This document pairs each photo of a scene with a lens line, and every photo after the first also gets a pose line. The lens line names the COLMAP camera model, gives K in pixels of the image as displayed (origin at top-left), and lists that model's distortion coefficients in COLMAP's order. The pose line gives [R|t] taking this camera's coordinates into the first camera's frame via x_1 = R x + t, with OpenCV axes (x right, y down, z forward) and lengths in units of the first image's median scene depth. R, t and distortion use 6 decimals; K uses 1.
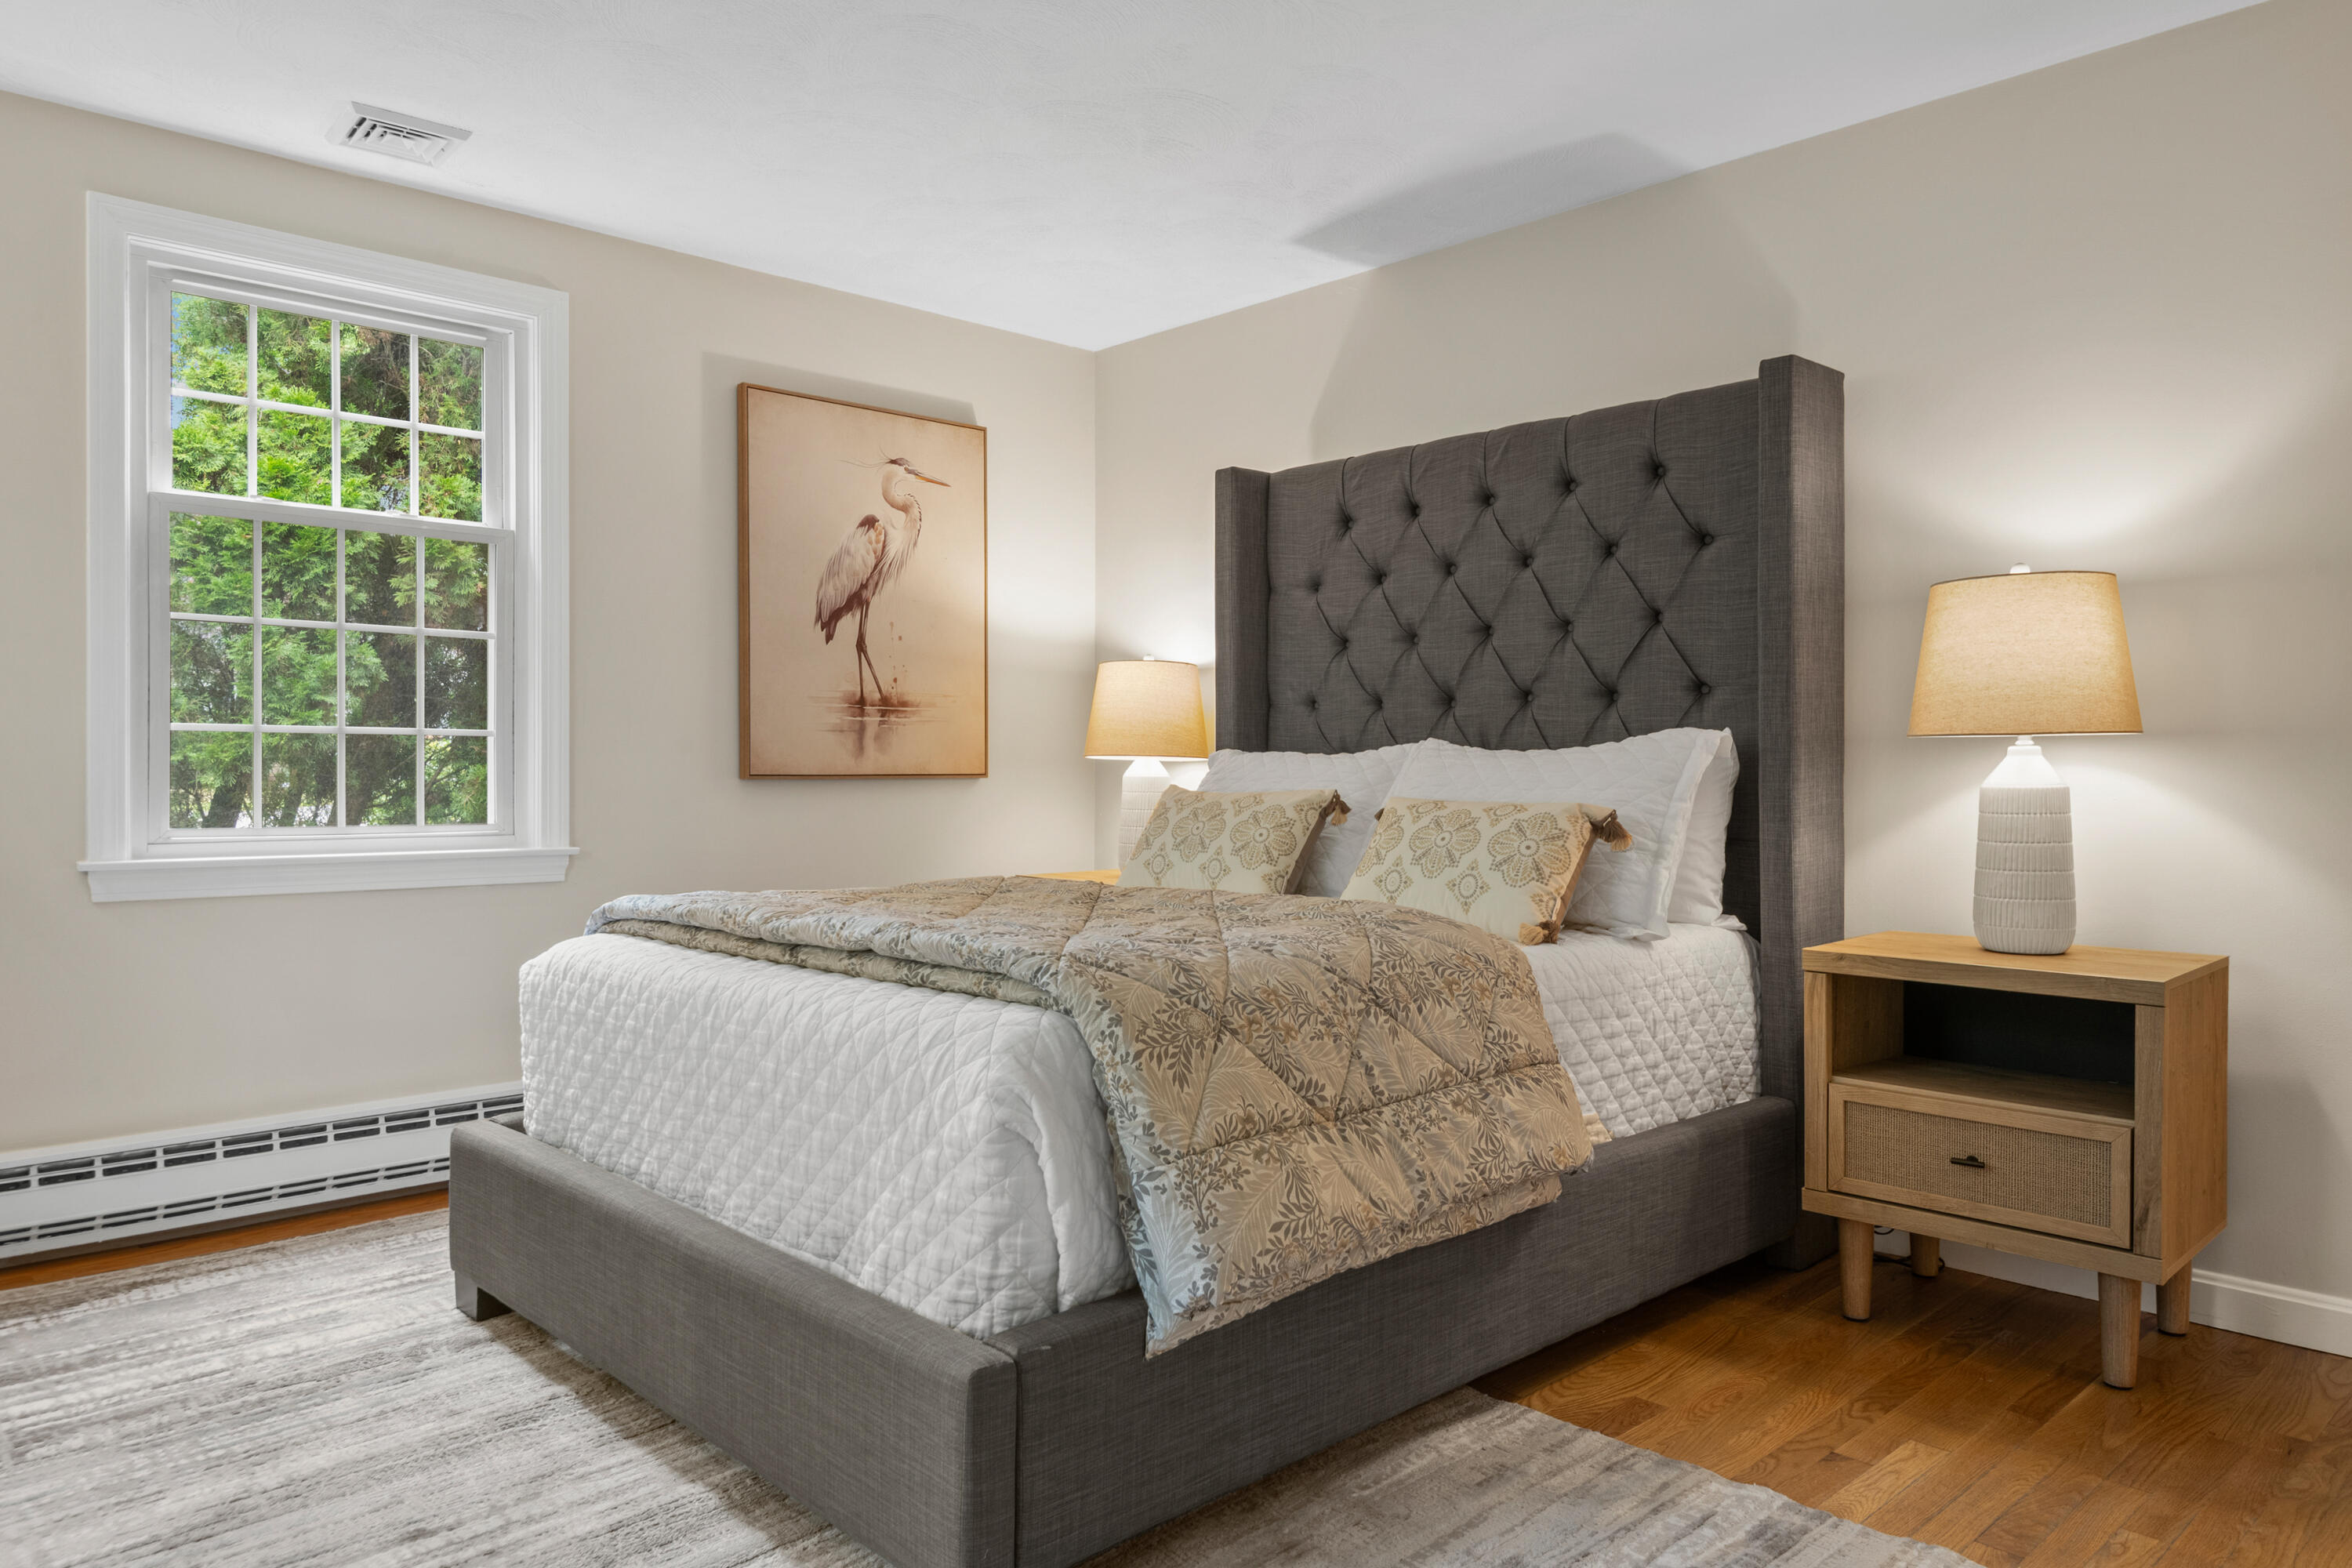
lens RADIAL K [[1581.8, 0, 1169.1], [0, 1581.8, 779.3], [0, 0, 1]] dist [0.007358, -0.002294]
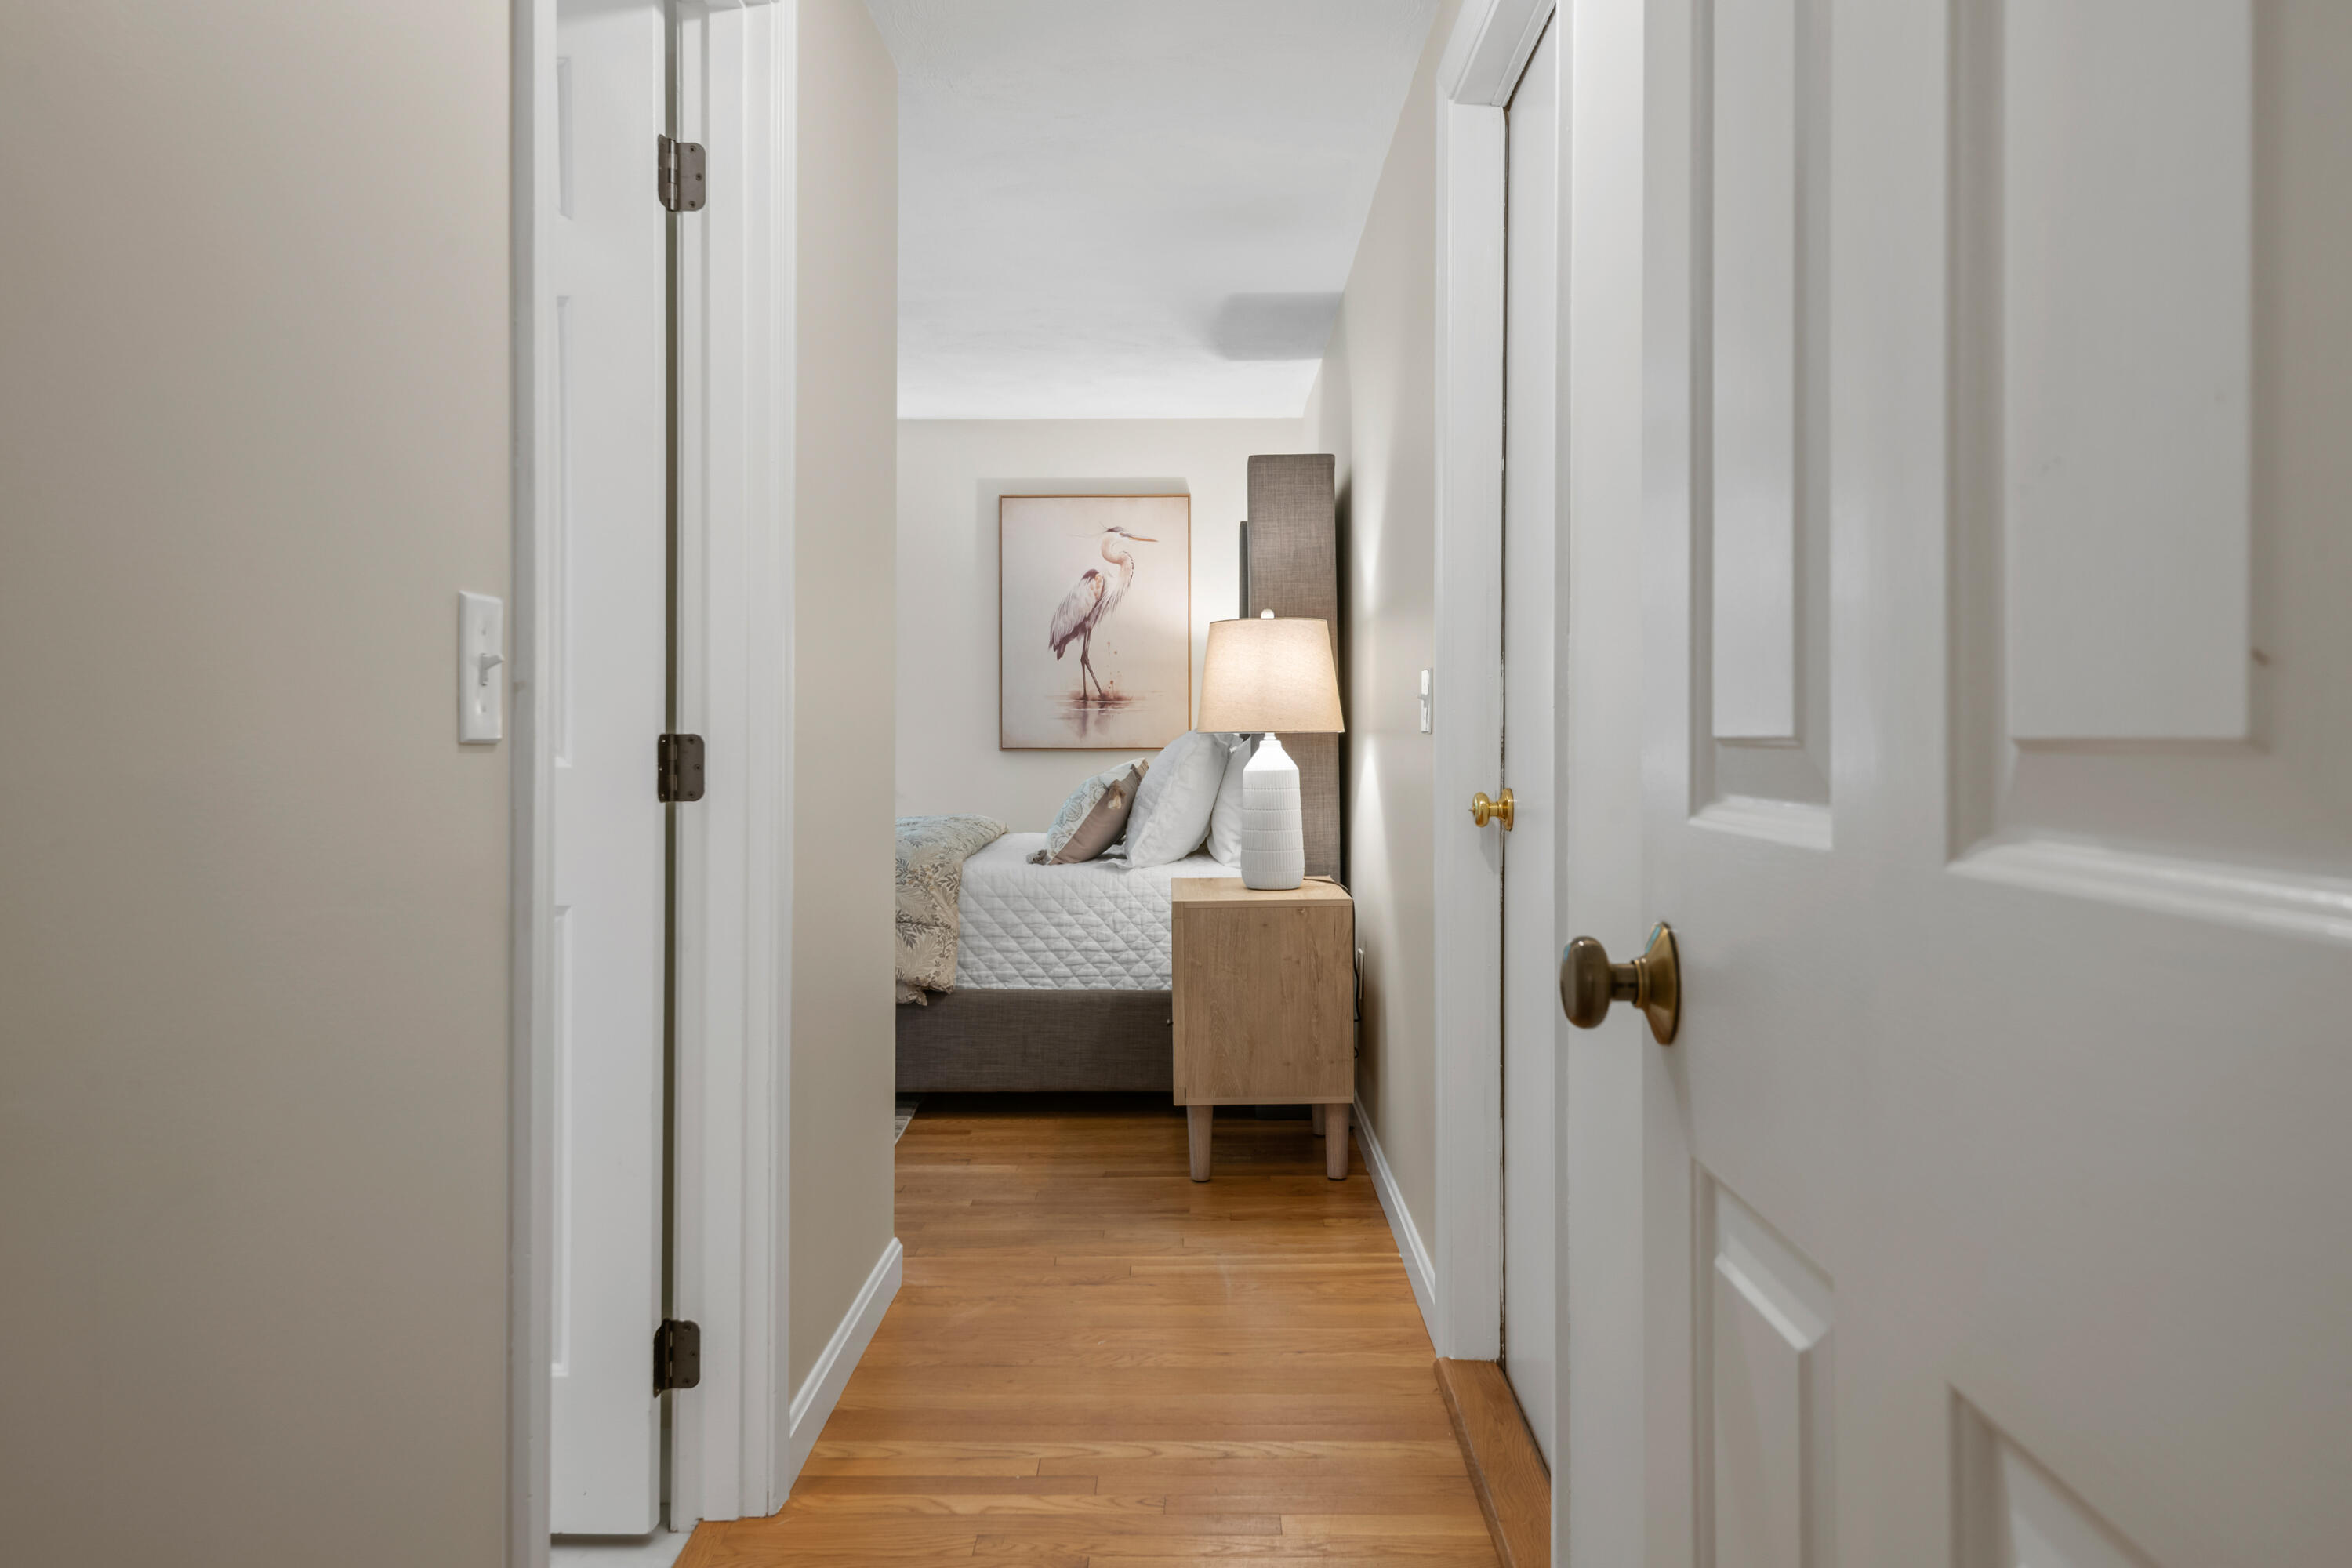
lens RADIAL K [[1731.0, 0, 1181.2], [0, 1731.0, 763.0], [0, 0, 1]] dist [-0.007927, -0.000009]
pose [[0.726731, 0.015929, -0.686737, 0.971089], [-0.003619, 0.999806, 0.019362, -0.020214], [0.686912, -0.011586, 0.726648, -0.102608]]
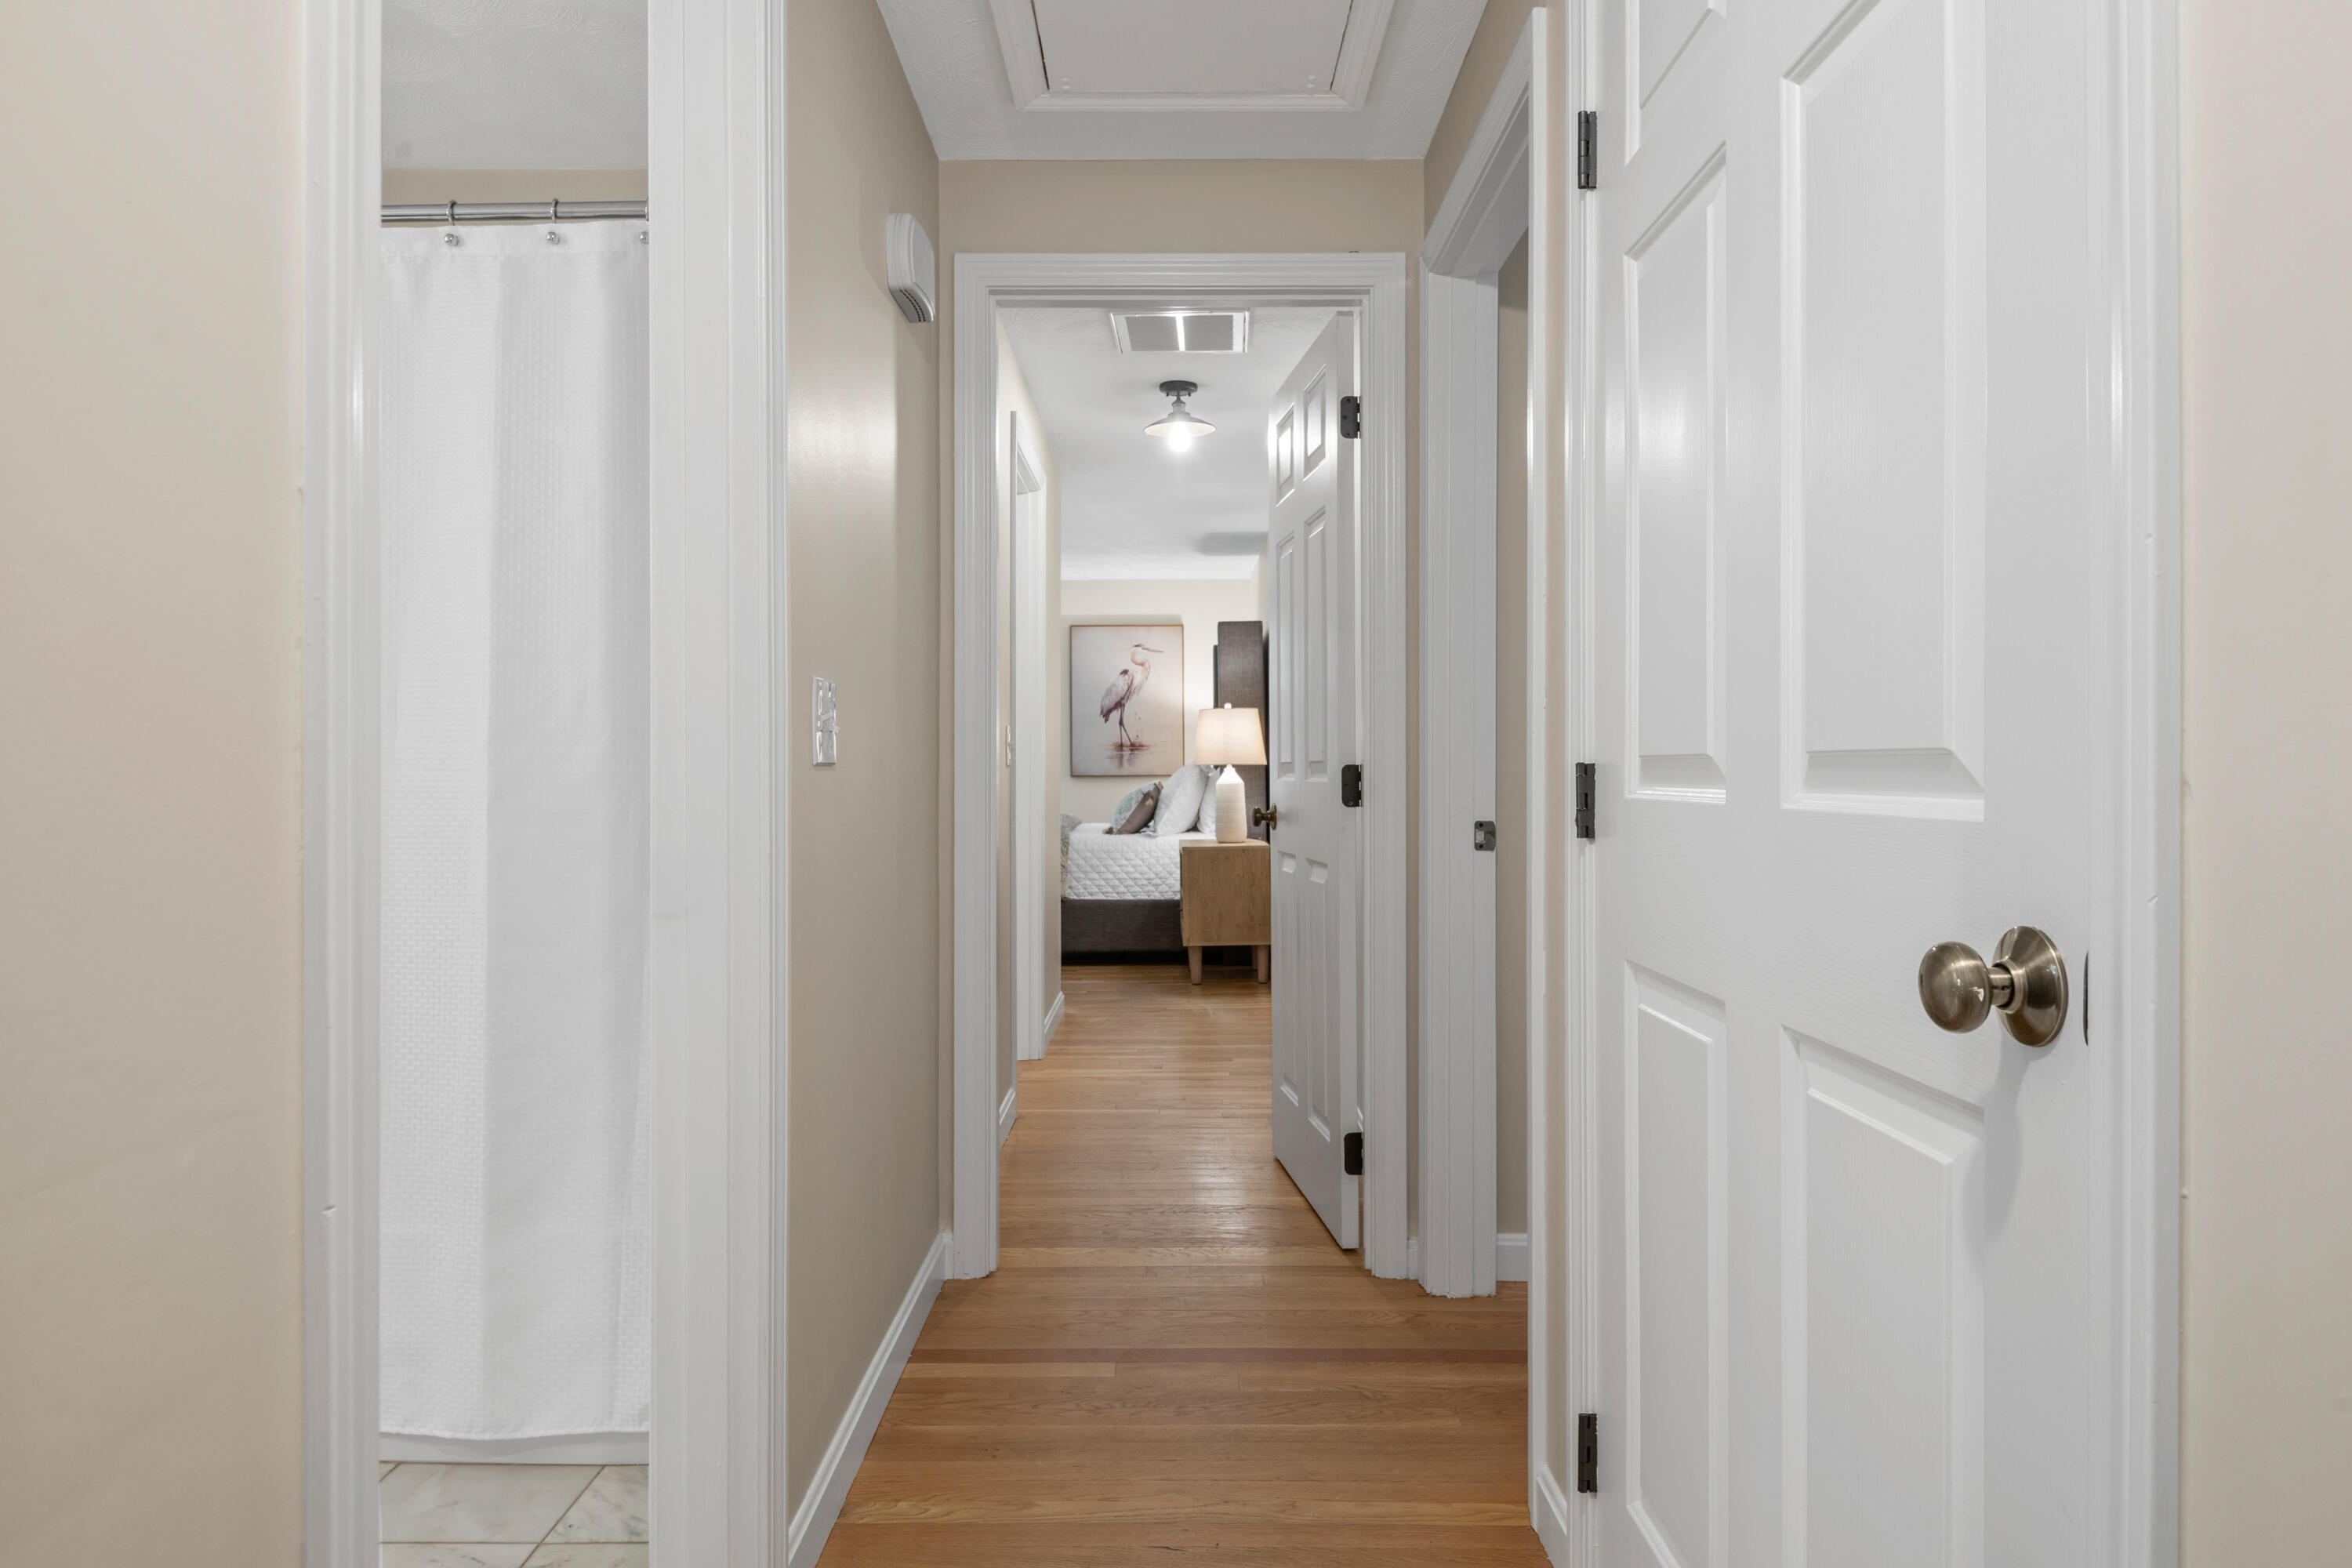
lens RADIAL K [[1458.6, 0, 1170.6], [0, 1458.6, 772.8], [0, 0, 1]] dist [0.023241, -0.003265]
pose [[0.730399, 0.002362, -0.683016, 1.411782], [0.001168, 0.999988, 0.004706, -0.017371], [0.683019, -0.004235, 0.730388, -0.605010]]
